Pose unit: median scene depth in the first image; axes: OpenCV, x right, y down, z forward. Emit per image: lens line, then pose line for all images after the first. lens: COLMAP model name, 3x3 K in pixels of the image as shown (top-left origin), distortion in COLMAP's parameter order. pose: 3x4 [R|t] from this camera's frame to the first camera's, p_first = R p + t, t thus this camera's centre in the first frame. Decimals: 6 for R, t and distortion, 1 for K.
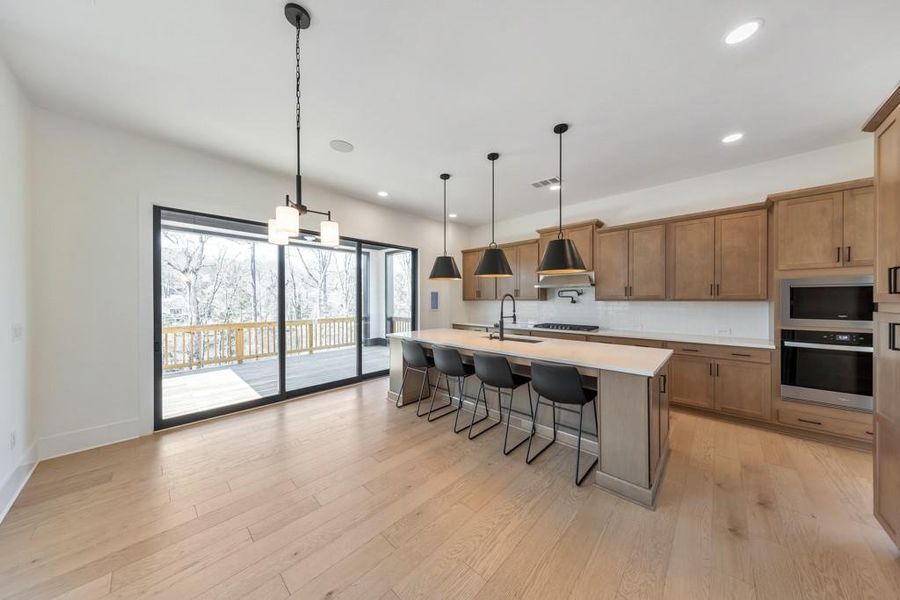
lens RADIAL K [[286.2, 0, 451.6], [0, 286.2, 299.5], [0, 0, 1]] dist [0.004956, -0.000406]
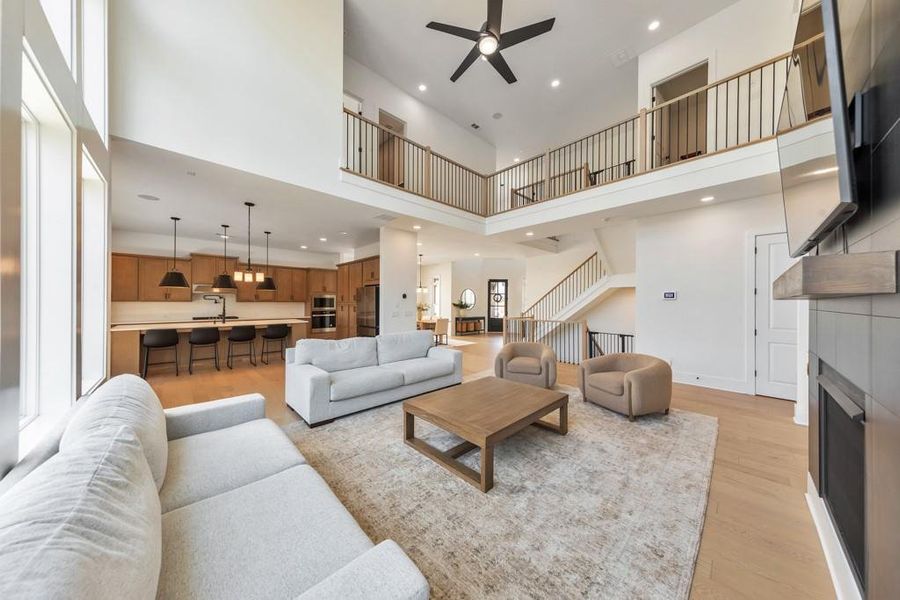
lens RADIAL K [[286.2, 0, 462.0], [0, 286.2, 300.4], [0, 0, 1]] dist [0.004956, -0.000406]
pose [[0.030578, 0.007268, 0.999506, -1.614387], [-0.006054, 0.999957, -0.007086, -0.000900], [-0.999514, -0.005834, 0.030621, -0.608217]]
